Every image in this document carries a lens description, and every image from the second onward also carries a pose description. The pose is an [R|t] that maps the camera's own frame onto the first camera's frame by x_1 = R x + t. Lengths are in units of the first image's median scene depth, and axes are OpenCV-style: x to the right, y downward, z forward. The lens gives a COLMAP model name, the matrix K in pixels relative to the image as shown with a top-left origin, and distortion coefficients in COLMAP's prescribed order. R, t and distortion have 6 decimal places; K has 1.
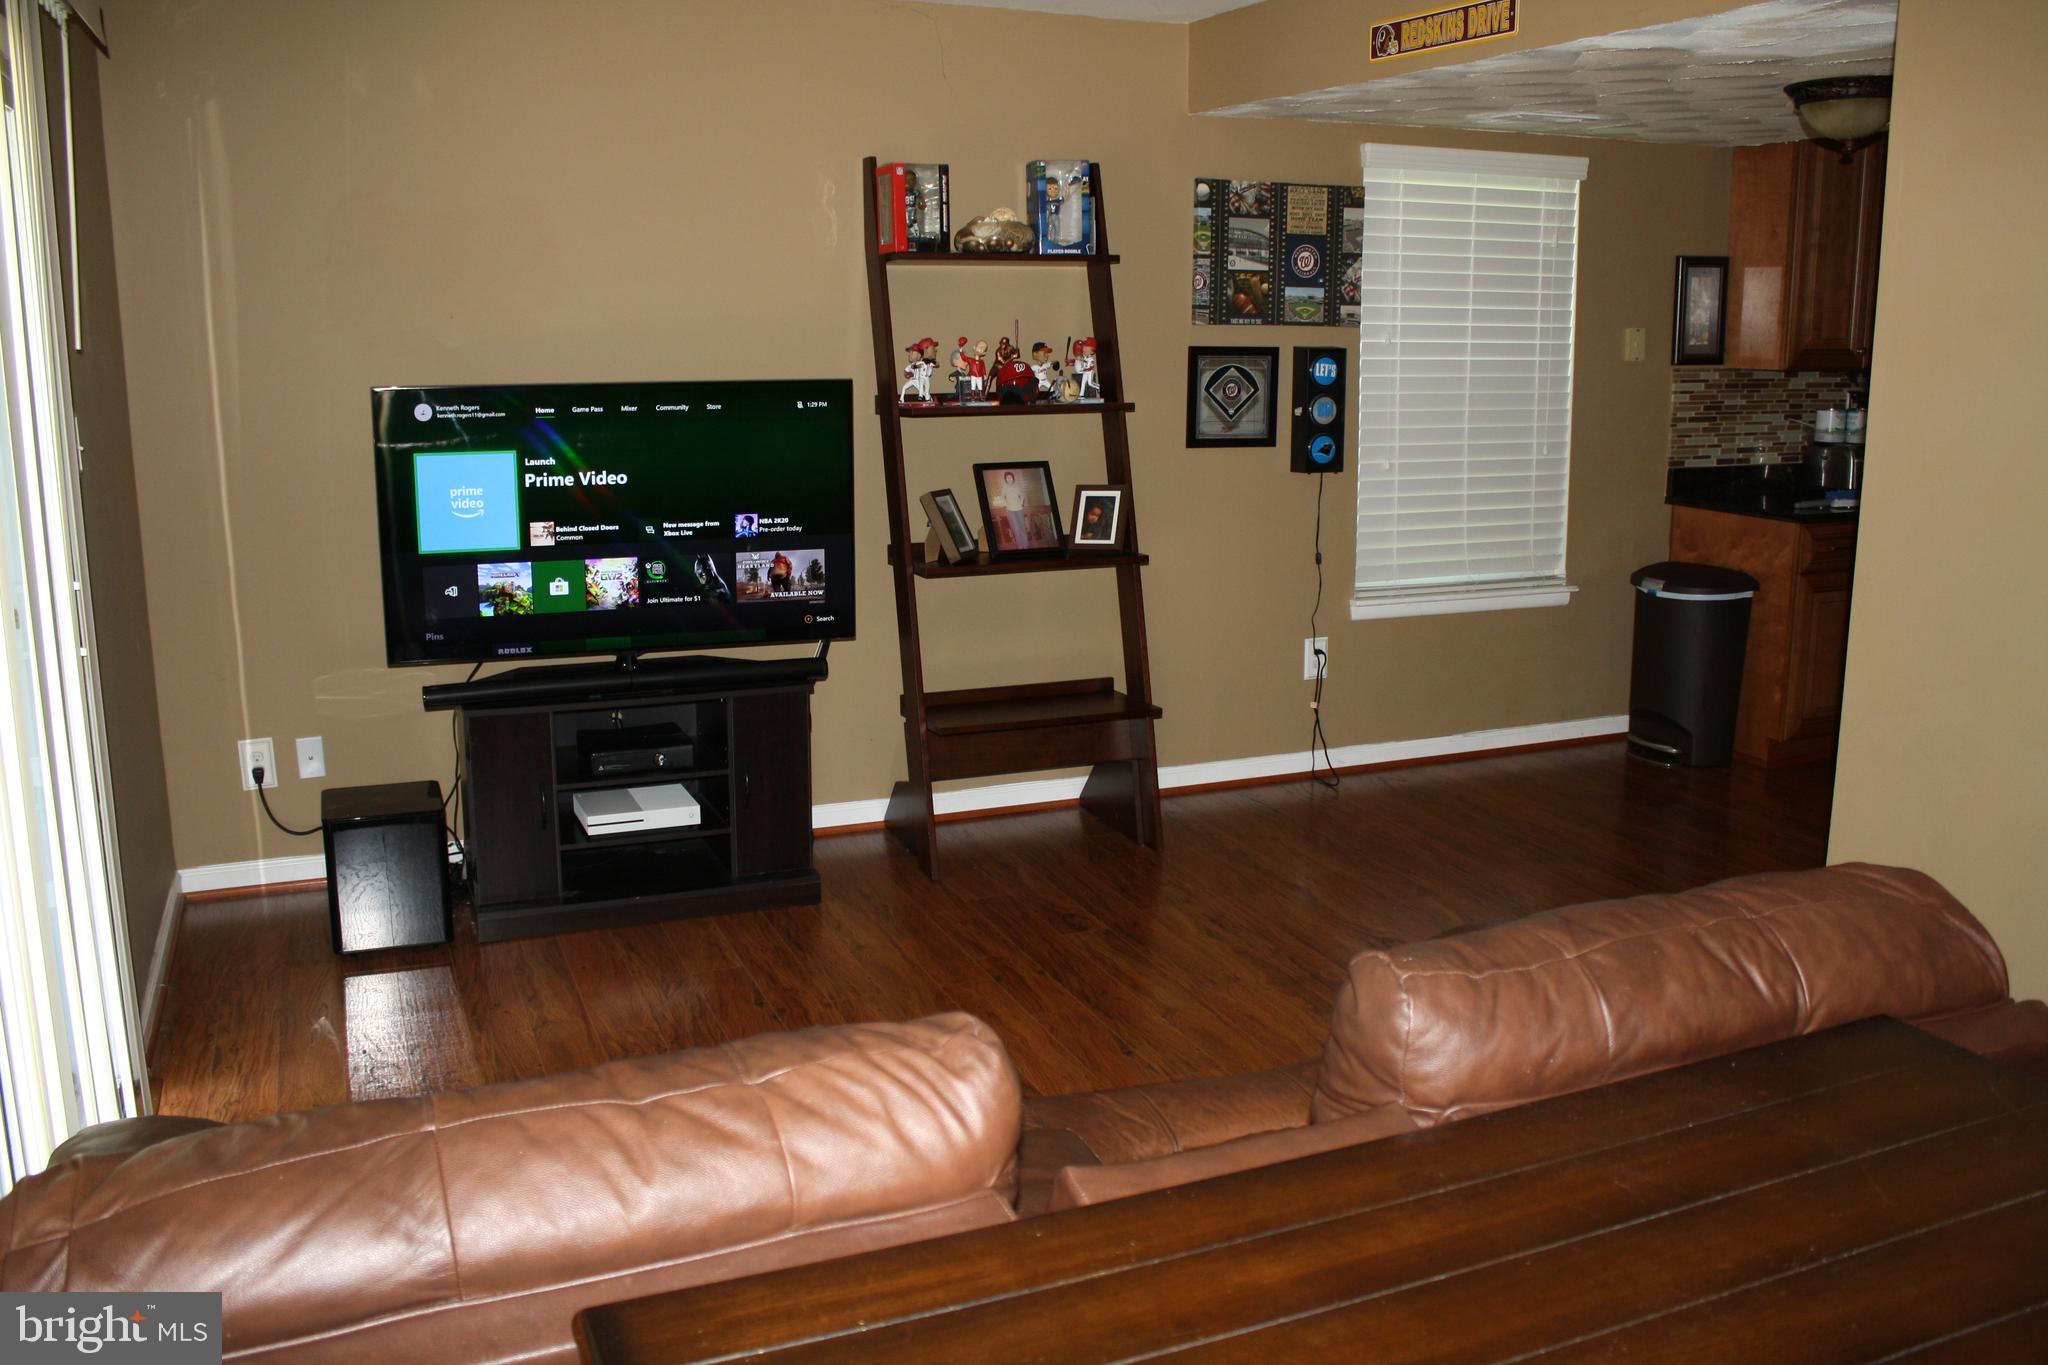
lens RADIAL K [[1759.3, 0, 1037.2], [0, 1759.3, 671.5], [0, 0, 1]] dist [-0.150395, 0.129624]
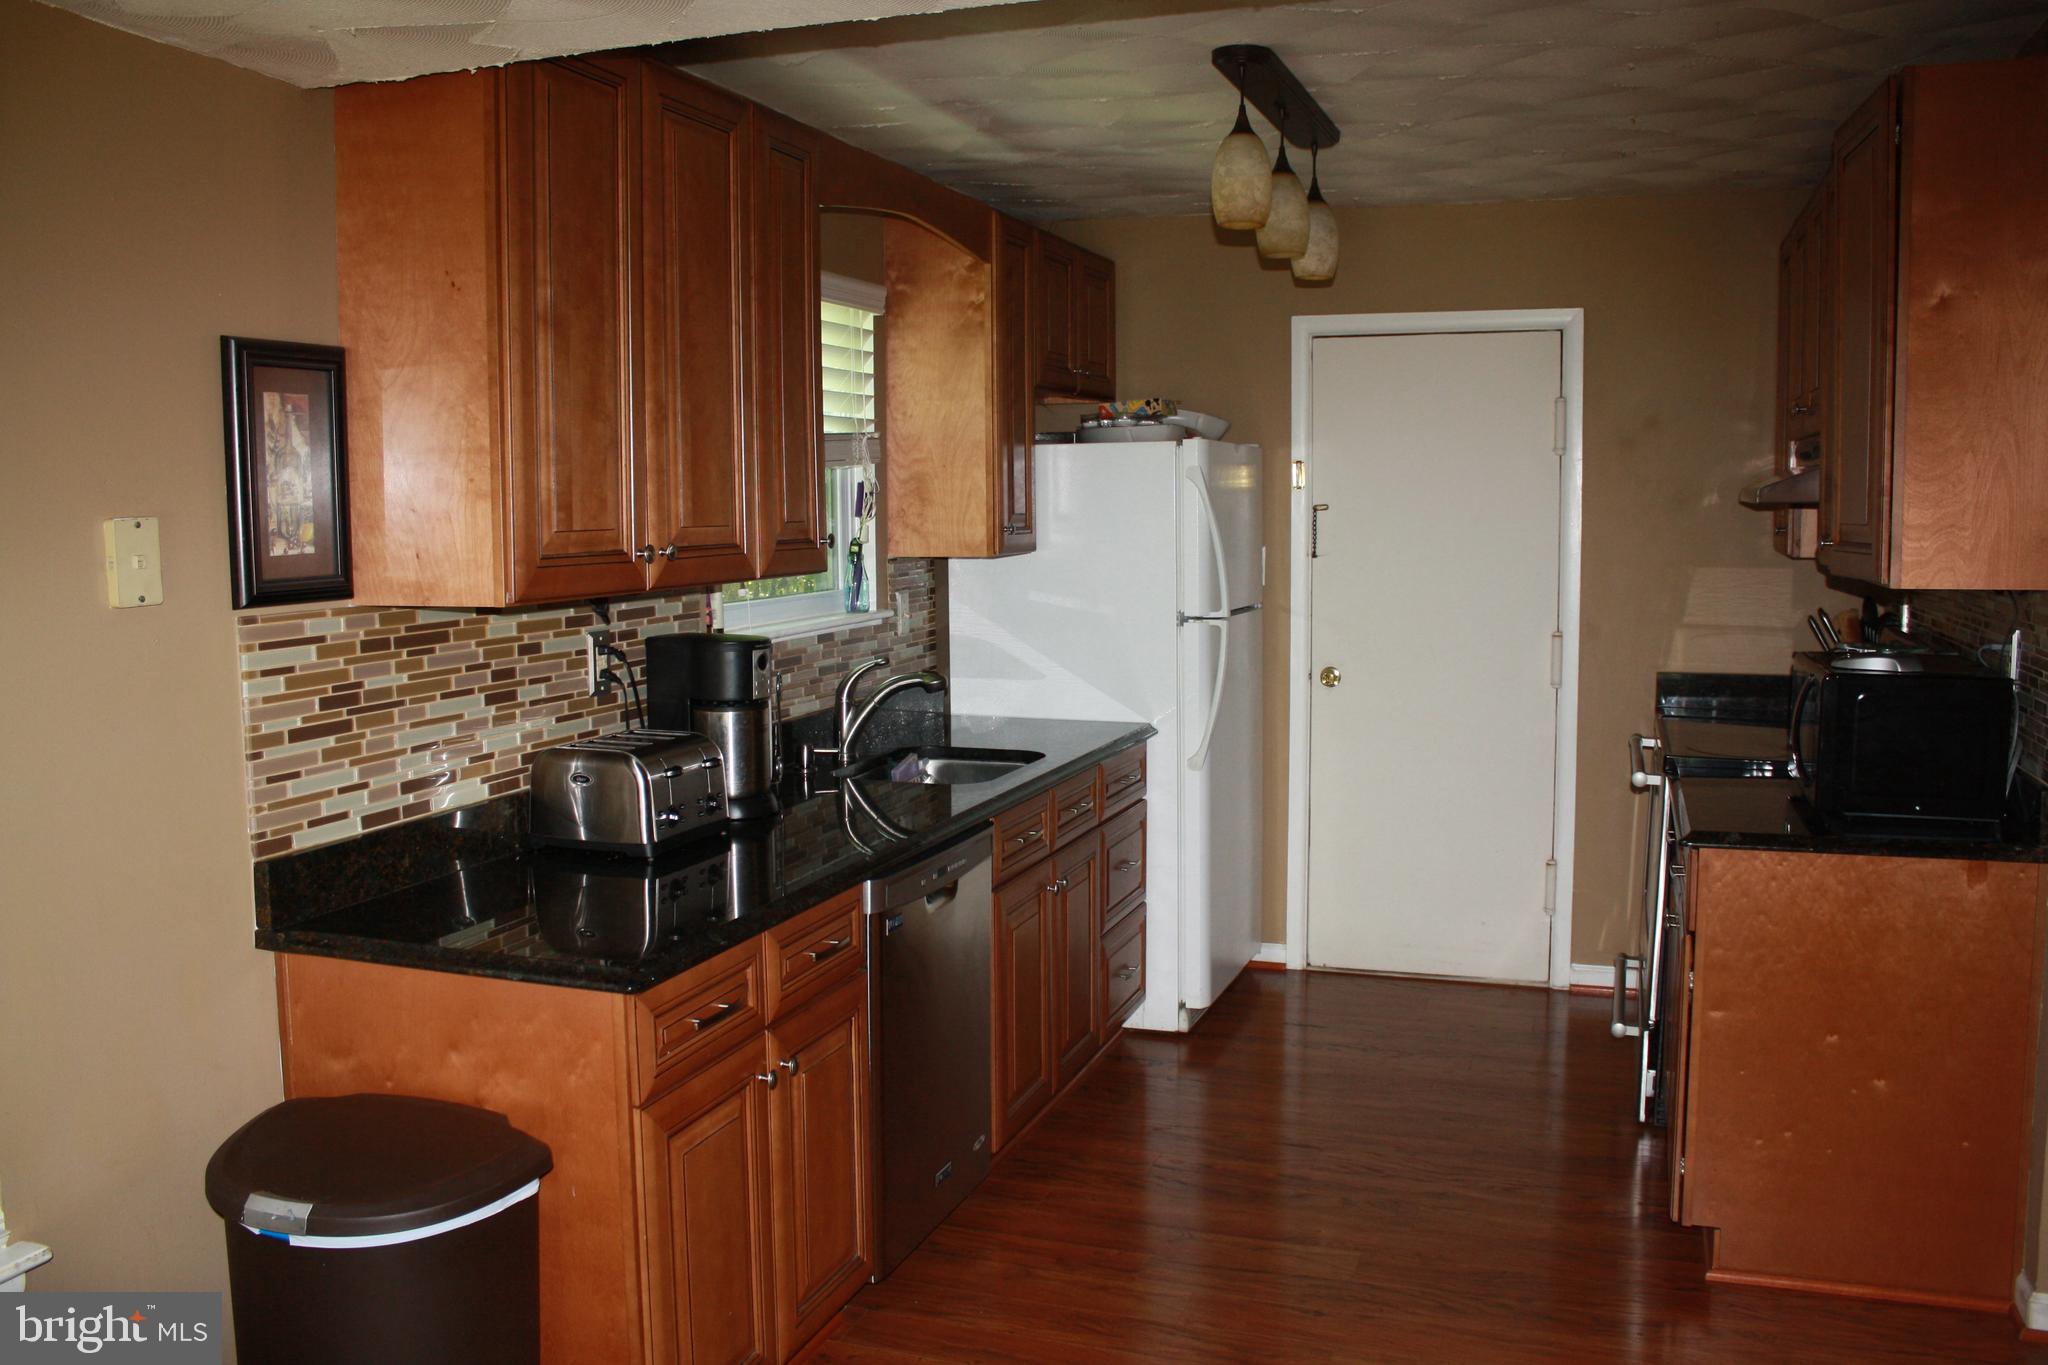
lens RADIAL K [[1759.3, 0, 1032.7], [0, 1759.3, 685.3], [0, 0, 1]] dist [-0.150395, 0.129624]
pose [[0.674507, -0.078380, 0.734096, 0.198543], [0.150648, 0.988039, -0.032925, -0.118305], [-0.722735, 0.132798, 0.678247, 0.593129]]
